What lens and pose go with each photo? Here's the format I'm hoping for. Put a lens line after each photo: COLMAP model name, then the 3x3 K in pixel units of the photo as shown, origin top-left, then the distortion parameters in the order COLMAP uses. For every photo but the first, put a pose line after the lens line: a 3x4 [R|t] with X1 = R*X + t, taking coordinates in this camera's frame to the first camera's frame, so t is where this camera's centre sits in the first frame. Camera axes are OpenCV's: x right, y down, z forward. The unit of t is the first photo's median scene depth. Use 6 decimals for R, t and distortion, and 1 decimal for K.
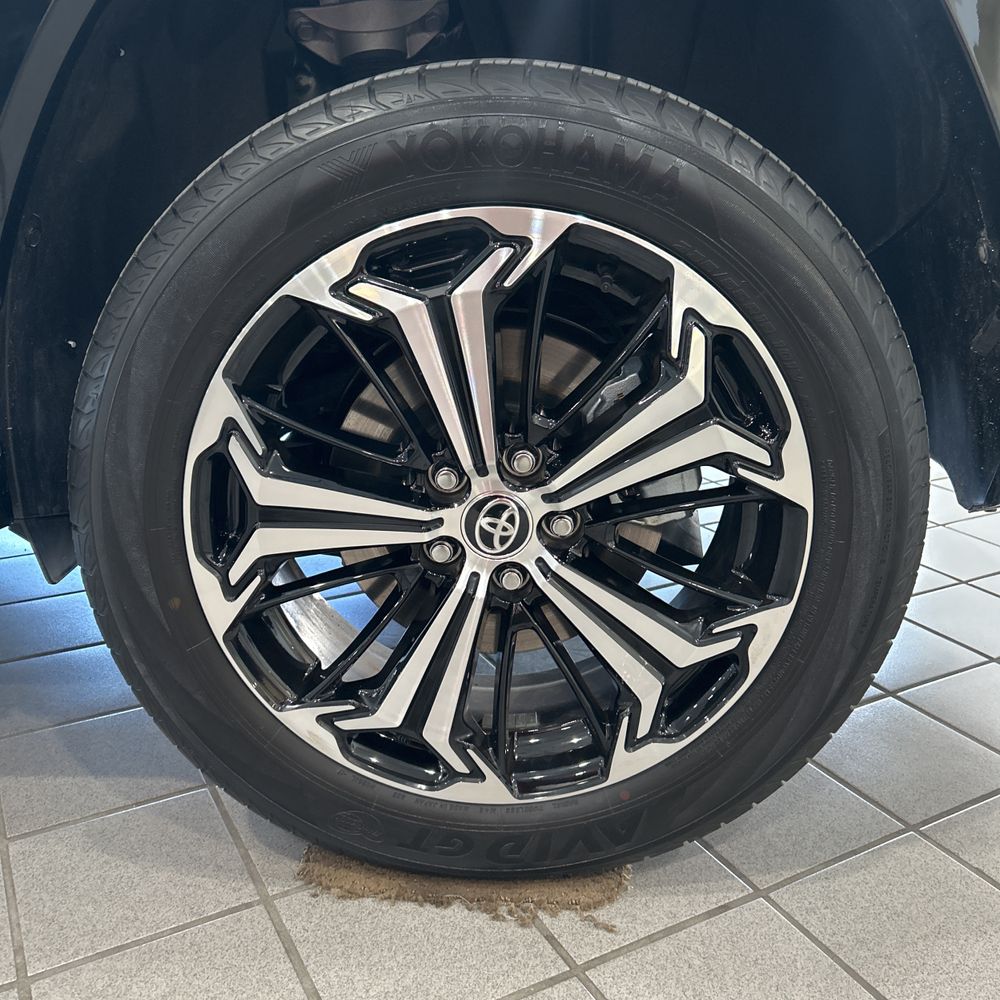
lens RADIAL K [[1007.6, 0, 474.7], [0, 1007.6, 510.1], [0, 0, 1]] dist [0.016777, 0.000000]
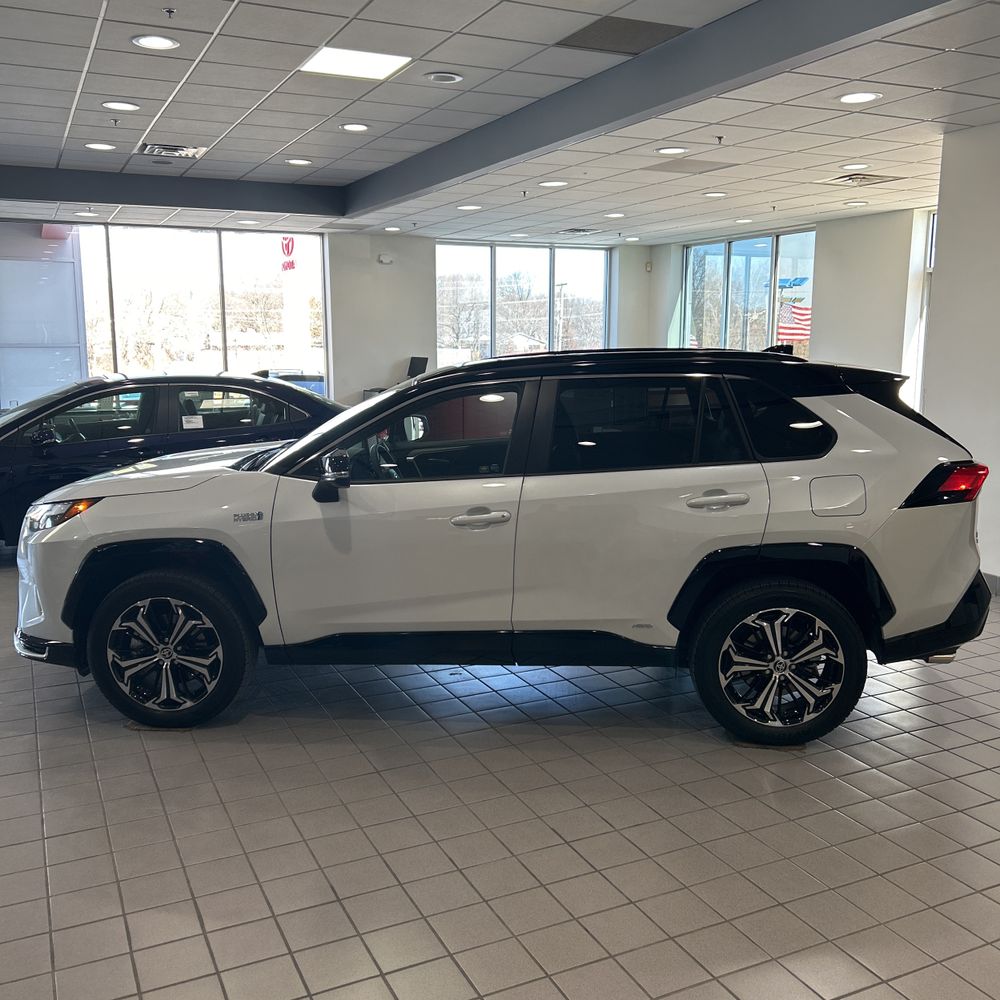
lens RADIAL K [[1007.6, 0, 500.9], [0, 1007.6, 500.2], [0, 0, 1]] dist [0.016777, 0.000000]
pose [[0.998673, 0.013448, -0.049721, -1.124127], [-0.021131, 0.987310, -0.157394, 0.018345], [0.046973, 0.158236, 0.986283, -4.131988]]
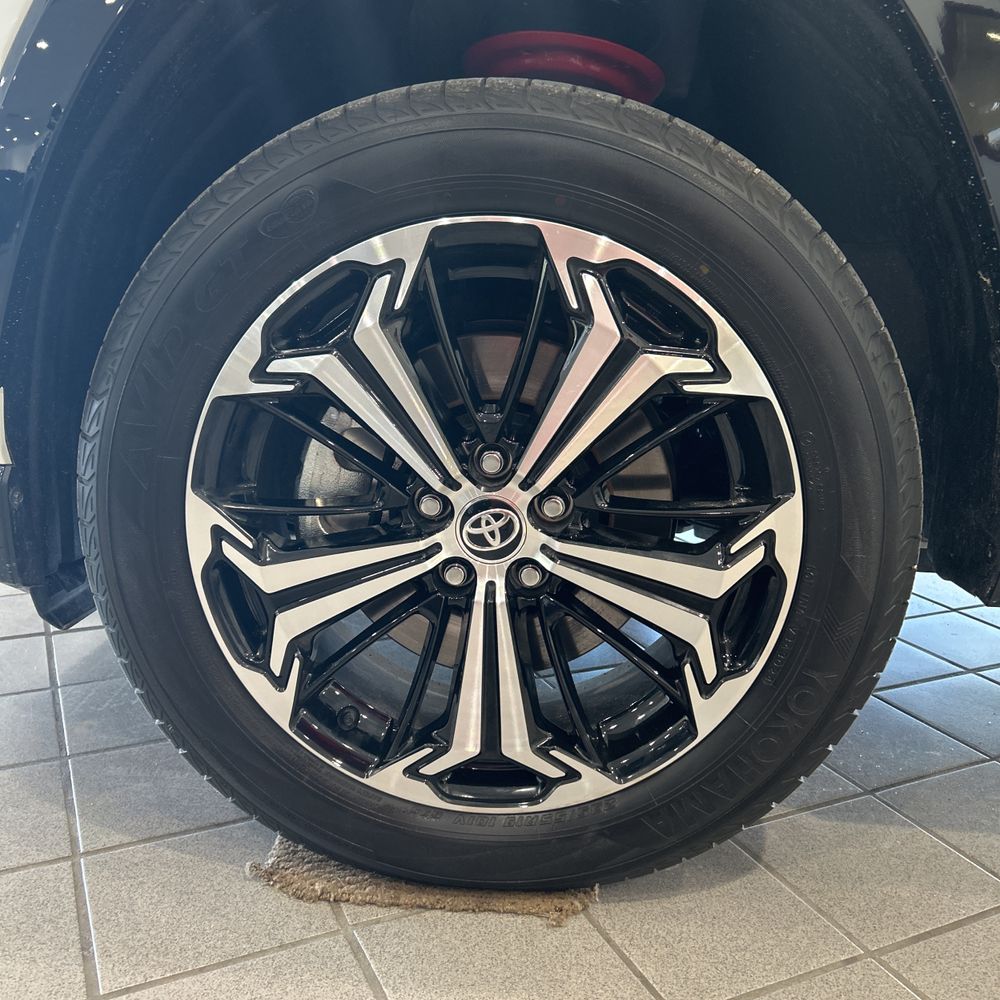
lens RADIAL K [[1007.6, 0, 505.8], [0, 1007.6, 500.7], [0, 0, 1]] dist [0.016777, 0.000000]
pose [[0.998263, 0.052612, -0.026508, -3.054367], [-0.054326, 0.996157, -0.068703, 0.053952], [0.022792, 0.070024, 0.997285, 0.041871]]
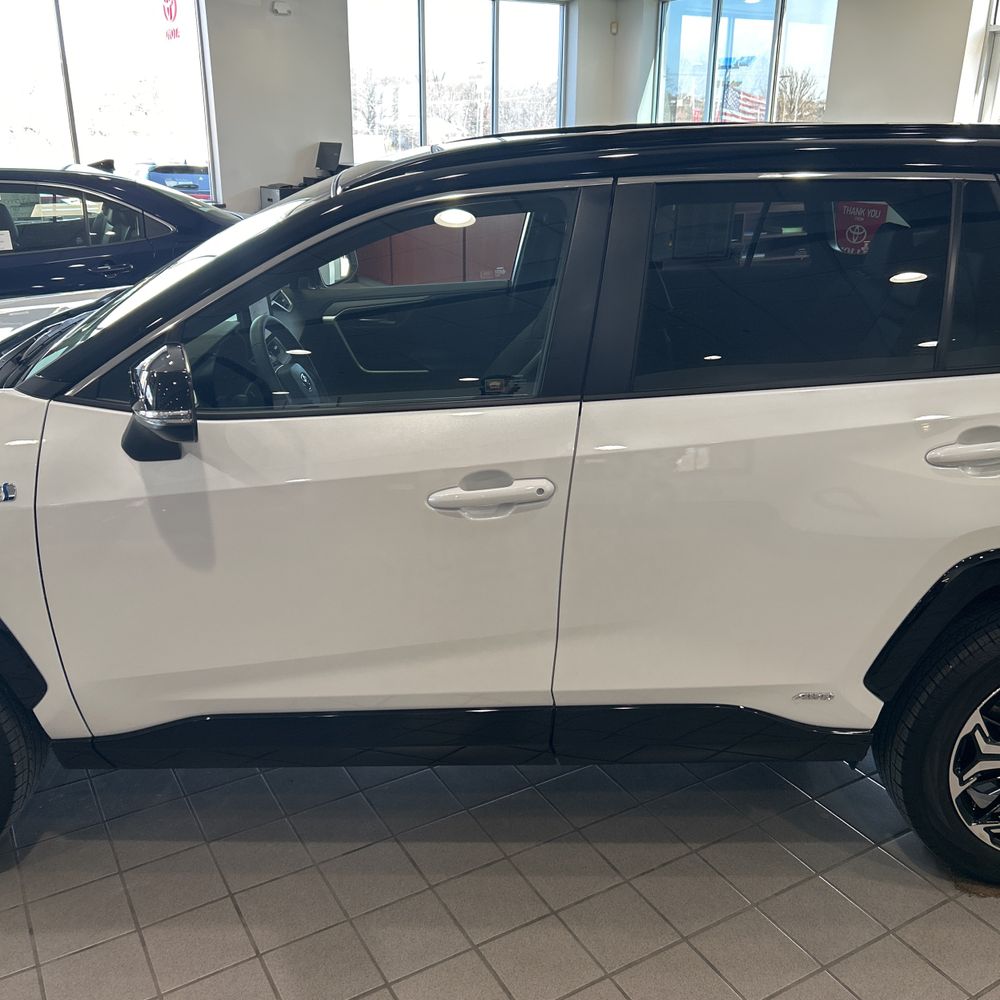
lens RADIAL K [[1007.6, 0, 501.1], [0, 1007.6, 498.4], [0, 0, 1]] dist [0.016777, 0.000000]
pose [[0.999504, 0.001157, 0.031480, -1.519791], [-0.002249, 0.999396, 0.034674, -0.743824], [-0.031421, -0.034728, 0.998903, -1.552516]]
